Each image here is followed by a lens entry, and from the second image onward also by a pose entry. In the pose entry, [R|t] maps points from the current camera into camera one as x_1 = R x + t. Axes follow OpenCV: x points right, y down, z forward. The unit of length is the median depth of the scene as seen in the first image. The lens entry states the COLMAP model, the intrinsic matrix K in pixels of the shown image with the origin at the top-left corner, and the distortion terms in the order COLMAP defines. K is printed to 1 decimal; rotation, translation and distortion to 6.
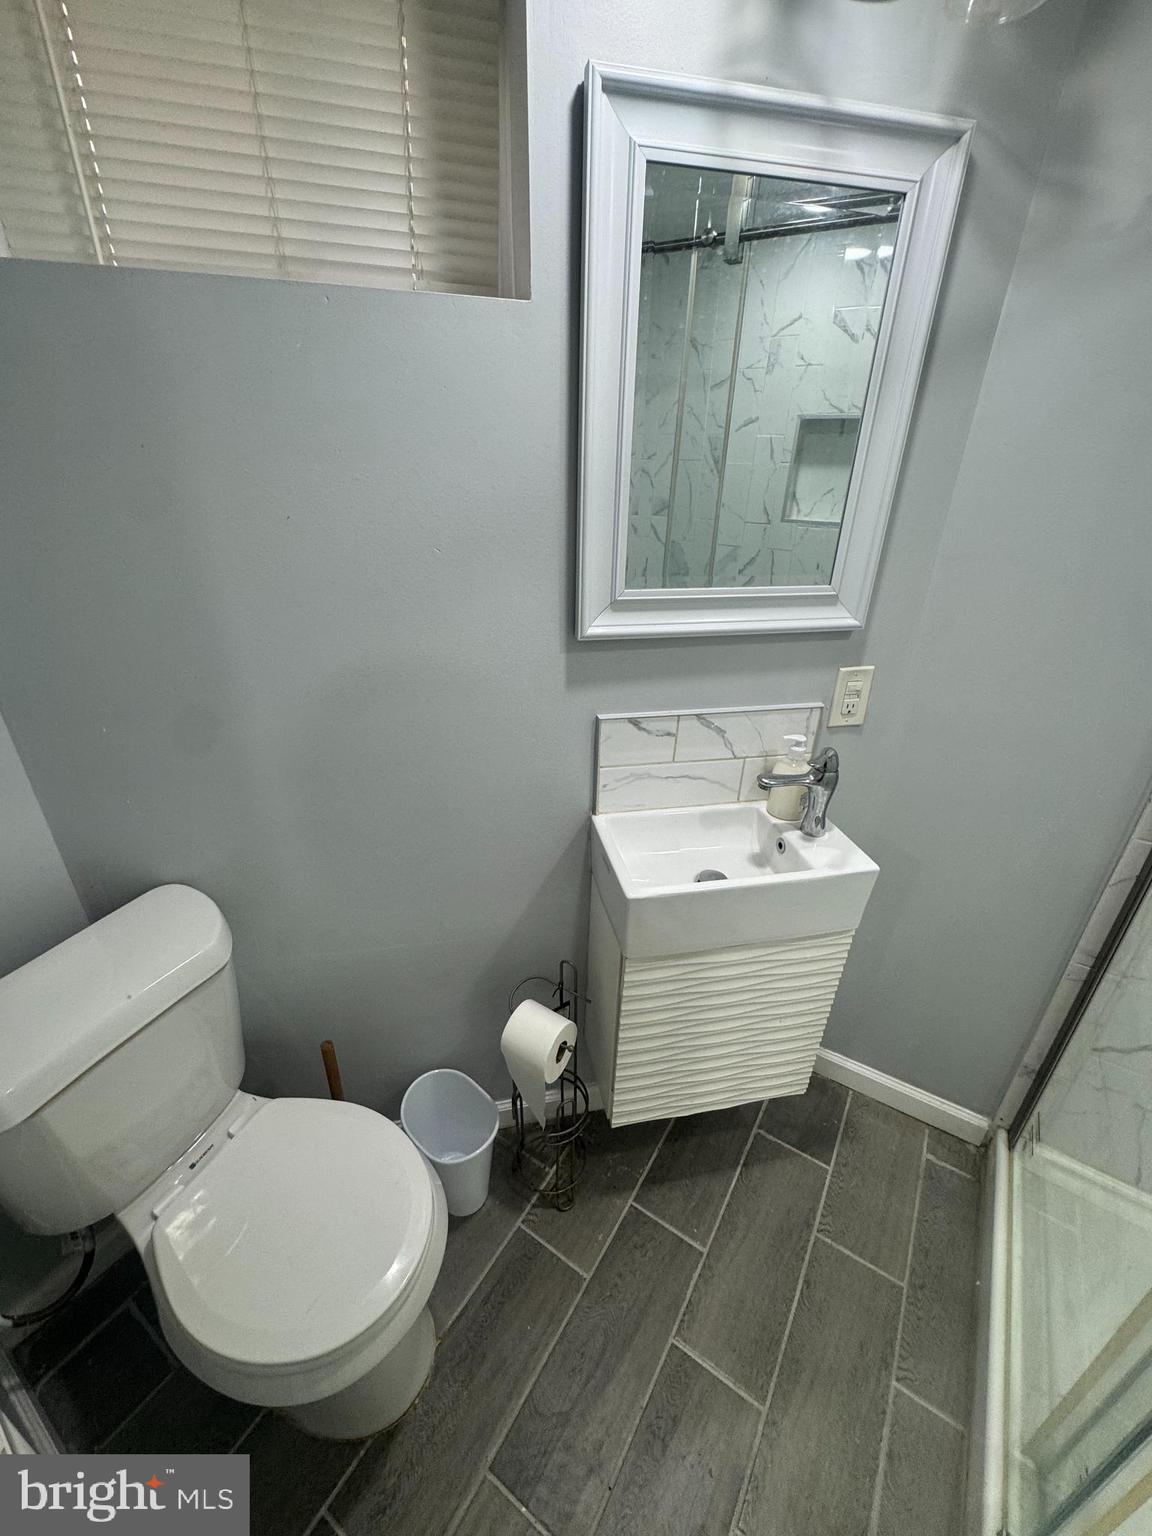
lens RADIAL K [[622.6, 0, 579.2], [0, 622.6, 759.7], [0, 0, 1]] dist [0.004576, 0.001019]
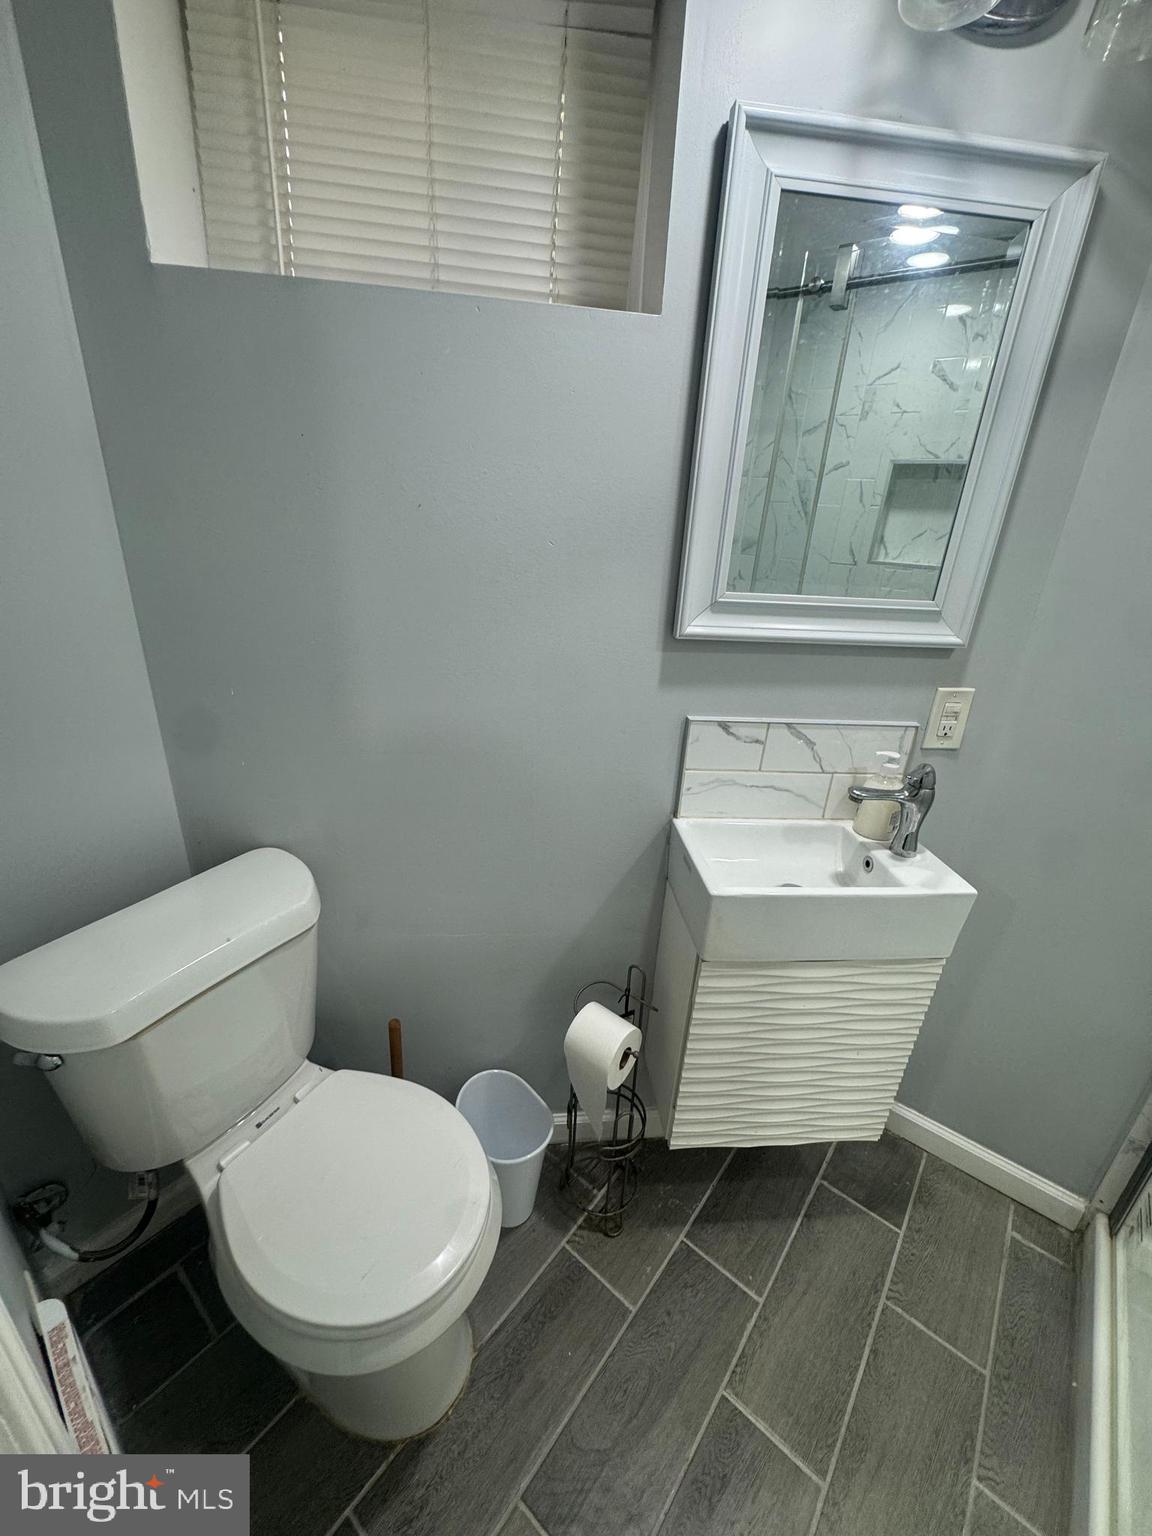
lens RADIAL K [[622.6, 0, 578.6], [0, 622.6, 763.1], [0, 0, 1]] dist [0.004576, 0.001019]
pose [[0.993527, 0.072458, -0.087492, -0.051952], [-0.078942, 0.994197, -0.073079, 0.091726], [0.081689, 0.079512, 0.993481, -0.013177]]
